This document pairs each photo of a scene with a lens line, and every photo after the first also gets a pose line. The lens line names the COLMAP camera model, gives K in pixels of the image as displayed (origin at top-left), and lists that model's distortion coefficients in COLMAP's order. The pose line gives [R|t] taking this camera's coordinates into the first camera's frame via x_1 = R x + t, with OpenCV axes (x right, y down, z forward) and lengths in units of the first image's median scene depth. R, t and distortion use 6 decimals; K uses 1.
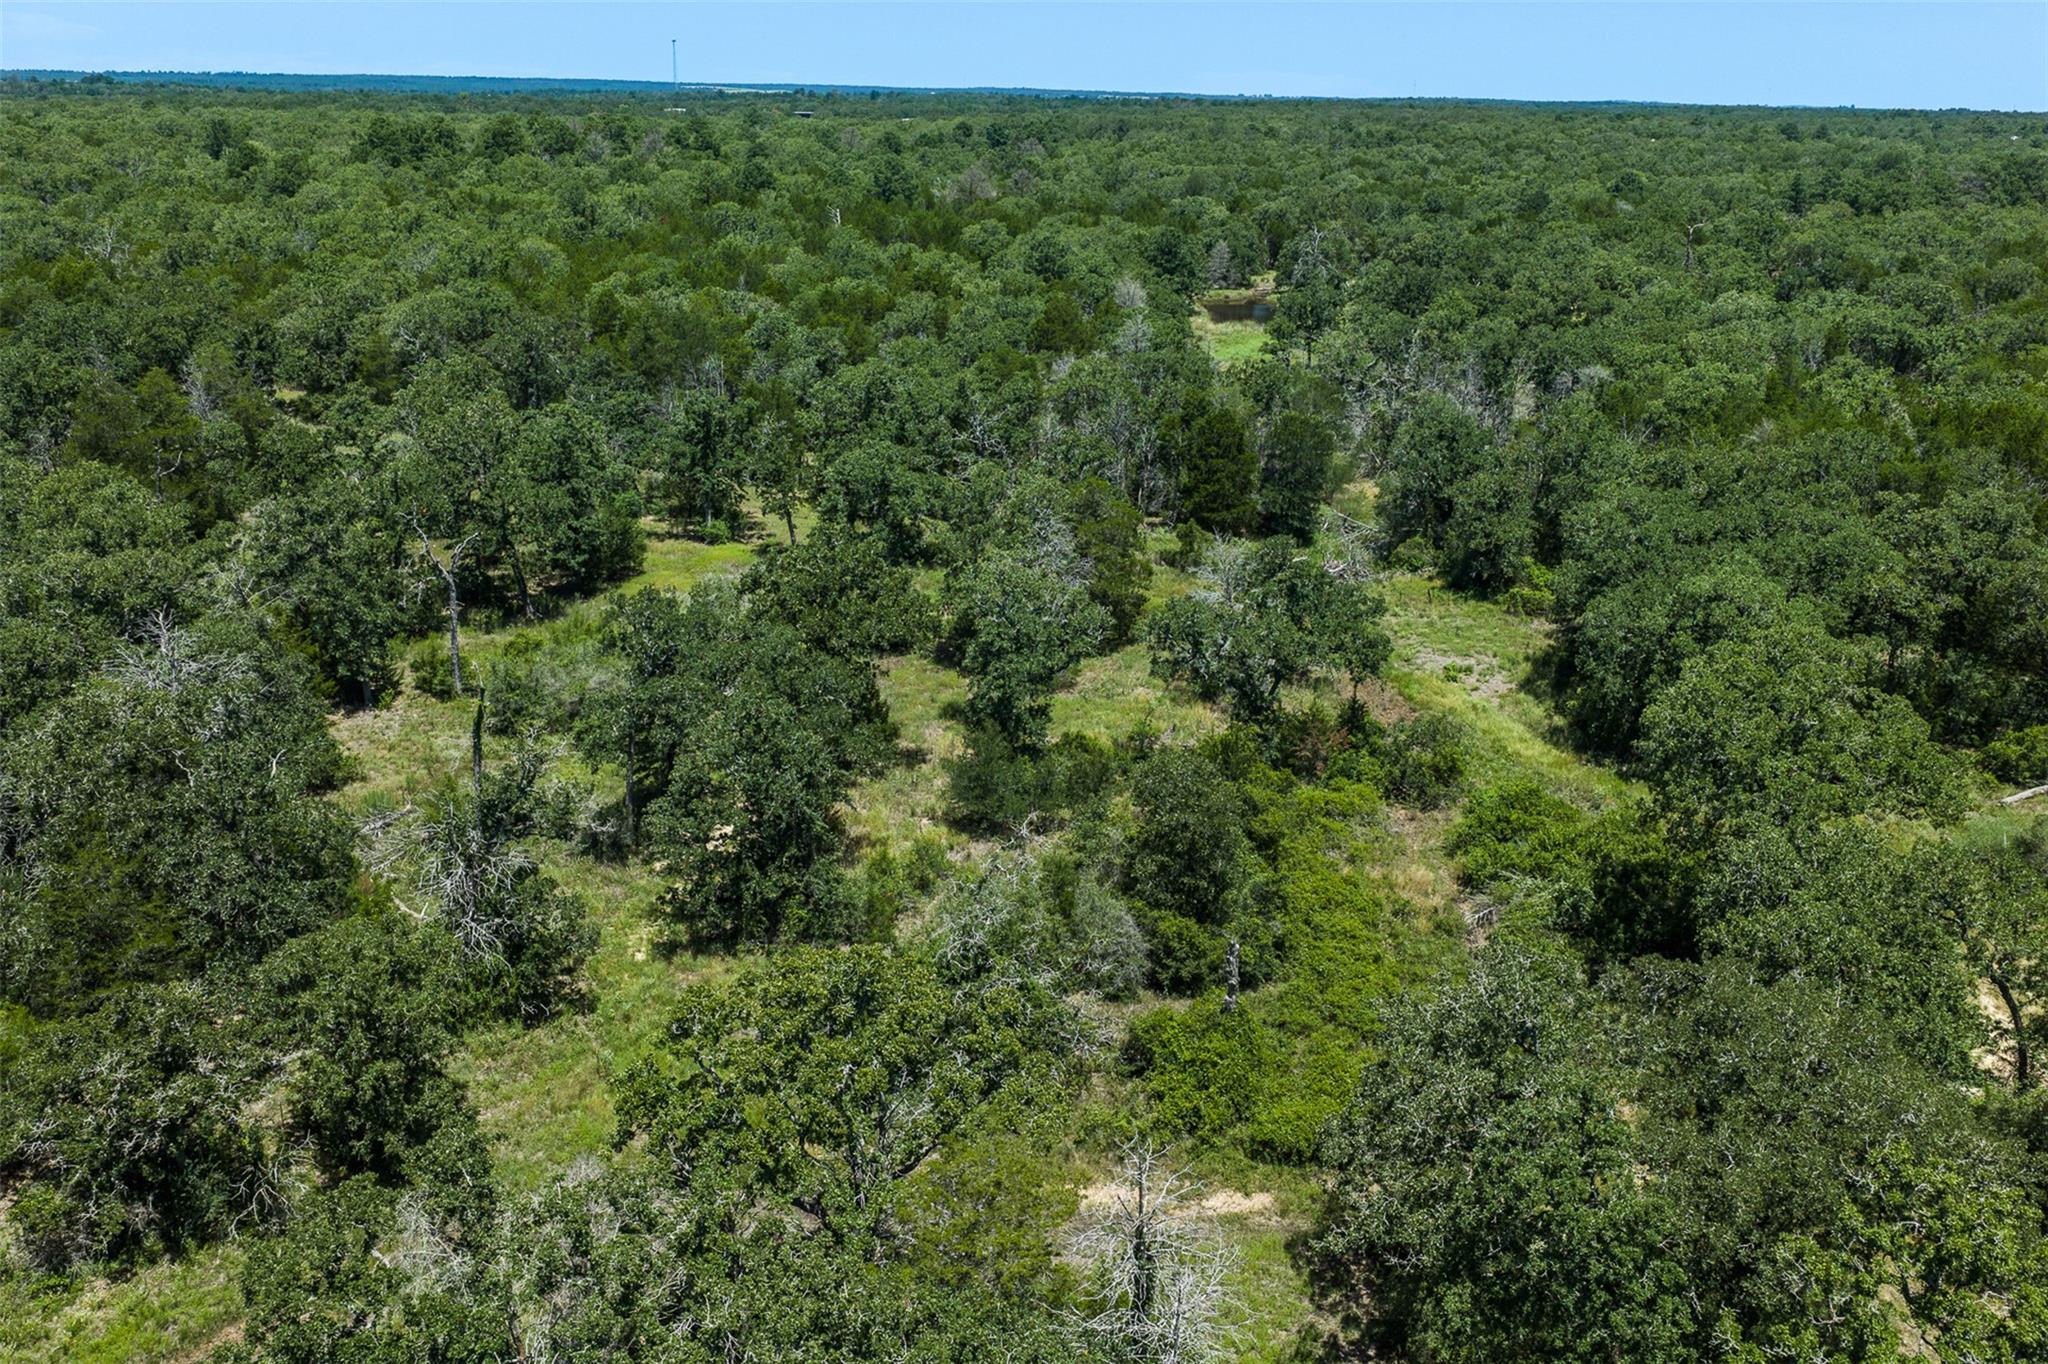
lens RADIAL K [[1747.1, 0, 1024.0], [0, 1747.1, 682.0], [0, 0, 1]] dist [0.045988, -0.001706]
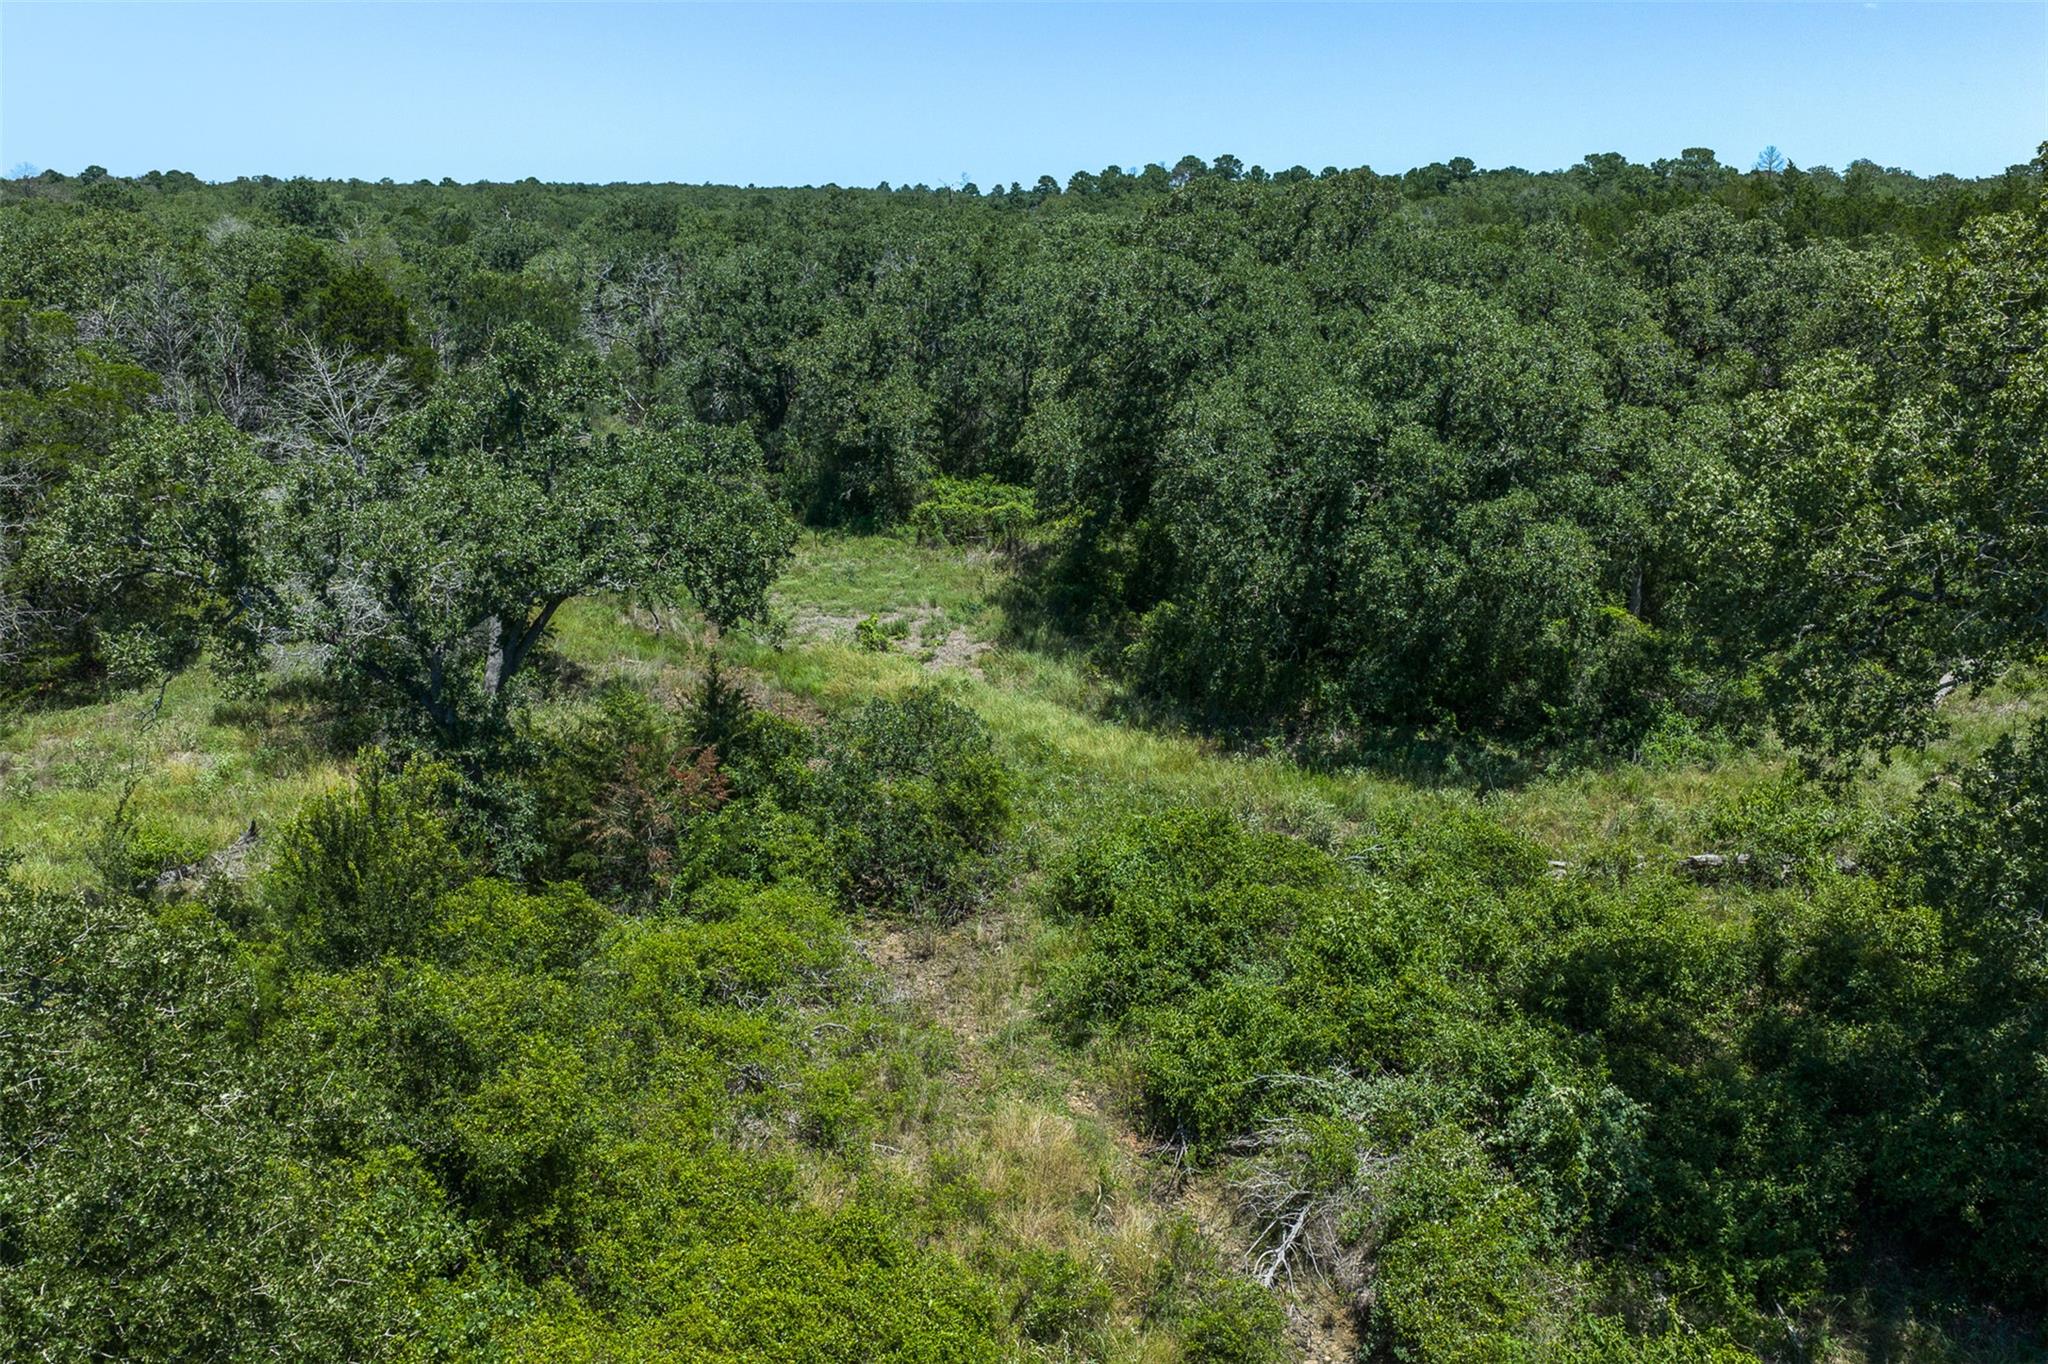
lens RADIAL K [[1747.1, 0, 1024.0], [0, 1747.1, 682.0], [0, 0, 1]] dist [0.045988, -0.001706]
pose [[0.906670, -0.133549, 0.400143, 0.091044], [0.155635, 0.987546, -0.023051, 0.030066], [-0.392081, 0.083176, 0.916163, 0.595294]]
